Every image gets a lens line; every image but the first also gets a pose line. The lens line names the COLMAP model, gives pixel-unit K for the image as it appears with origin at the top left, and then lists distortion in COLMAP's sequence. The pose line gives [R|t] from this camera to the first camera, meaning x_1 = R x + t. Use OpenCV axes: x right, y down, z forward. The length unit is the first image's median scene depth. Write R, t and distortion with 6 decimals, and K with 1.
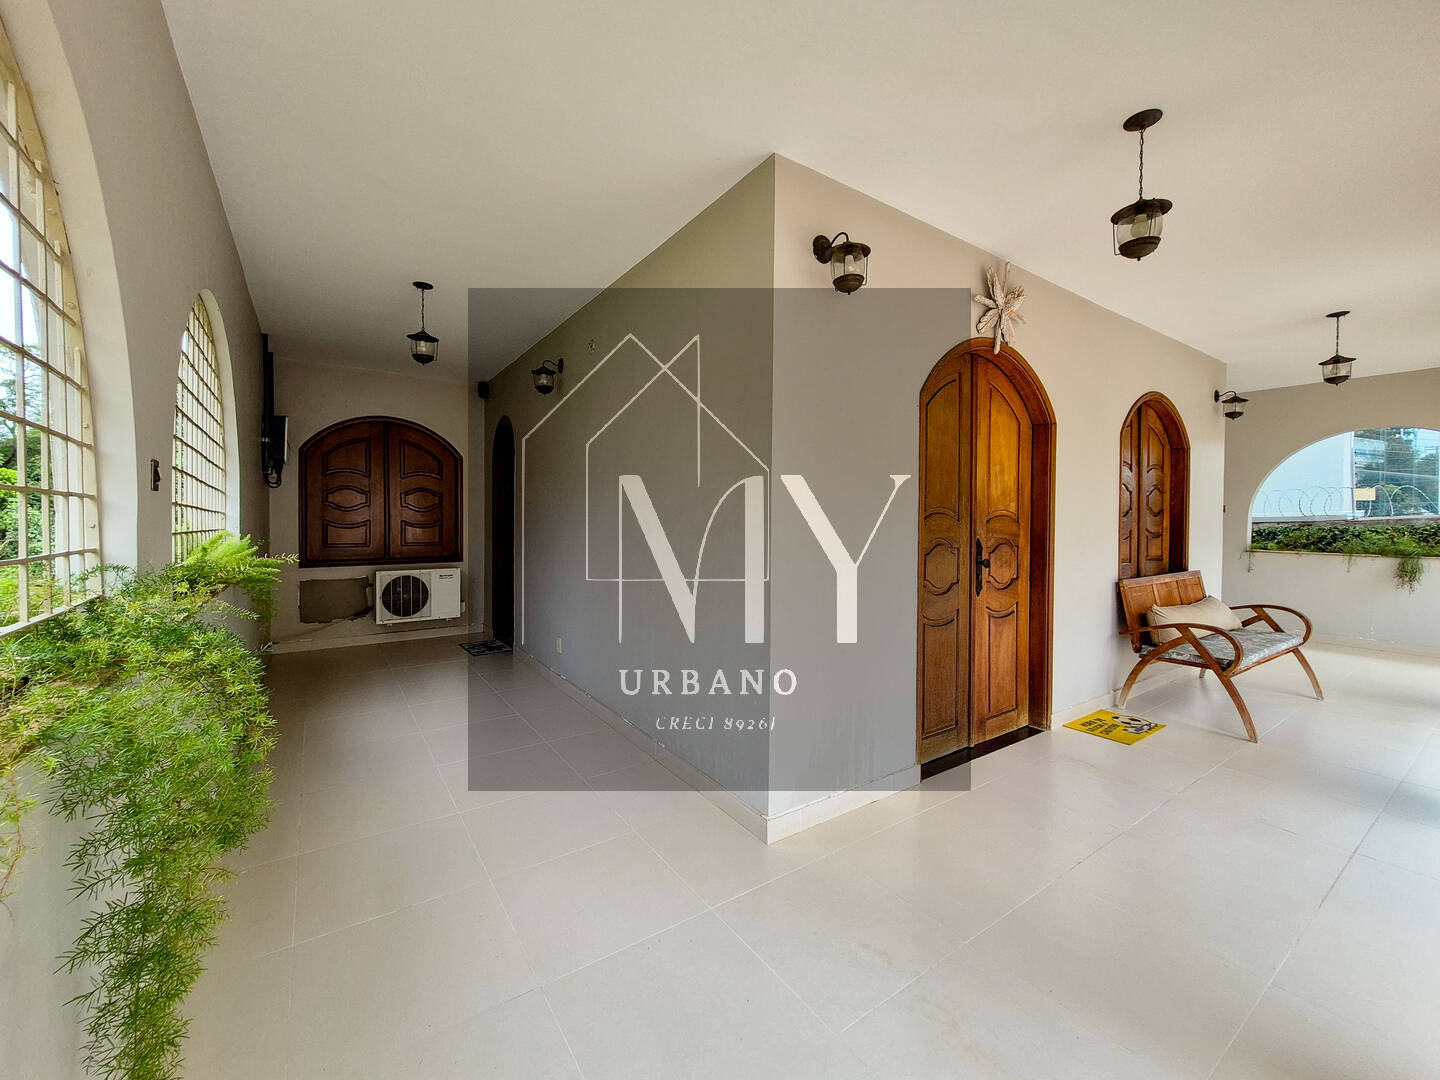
lens RADIAL K [[571.9, 0, 720.8], [0, 571.9, 532.5], [0, 0, 1]] dist [0.000228, 0.000165]
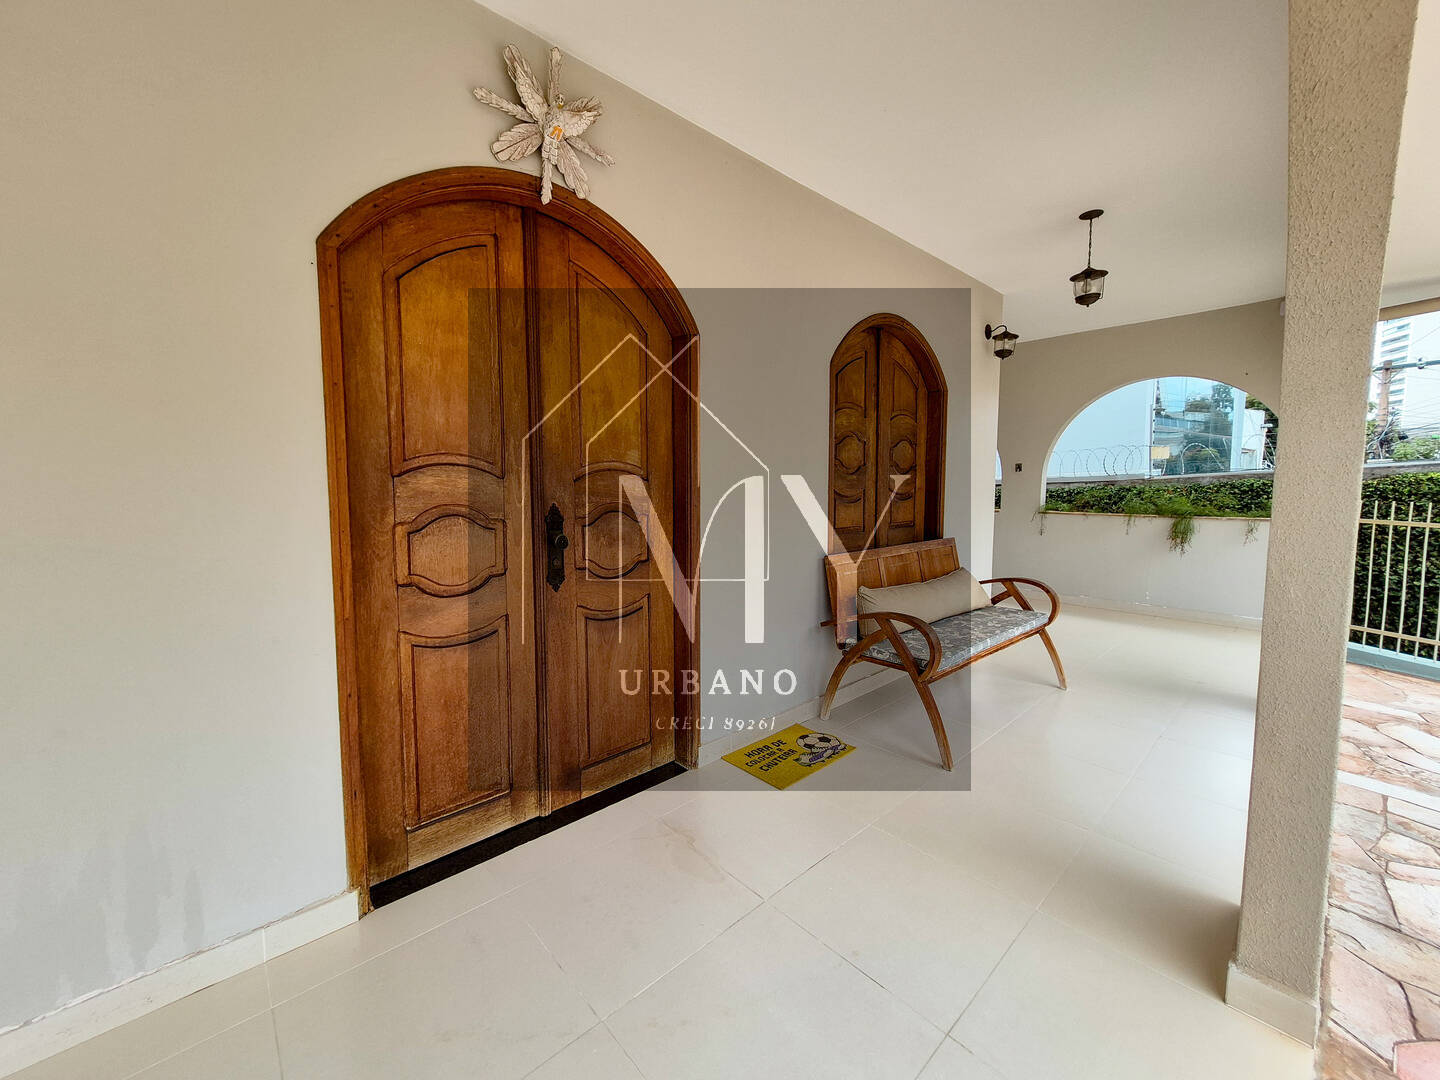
lens RADIAL K [[565.4, 0, 716.6], [0, 565.4, 535.5], [0, 0, 1]] dist [0.002712, 0.000122]
pose [[0.989512, -0.020606, 0.142977, 0.442568], [0.011169, 0.997724, 0.066494, 0.004159], [-0.144022, -0.064199, 0.987490, 0.271298]]
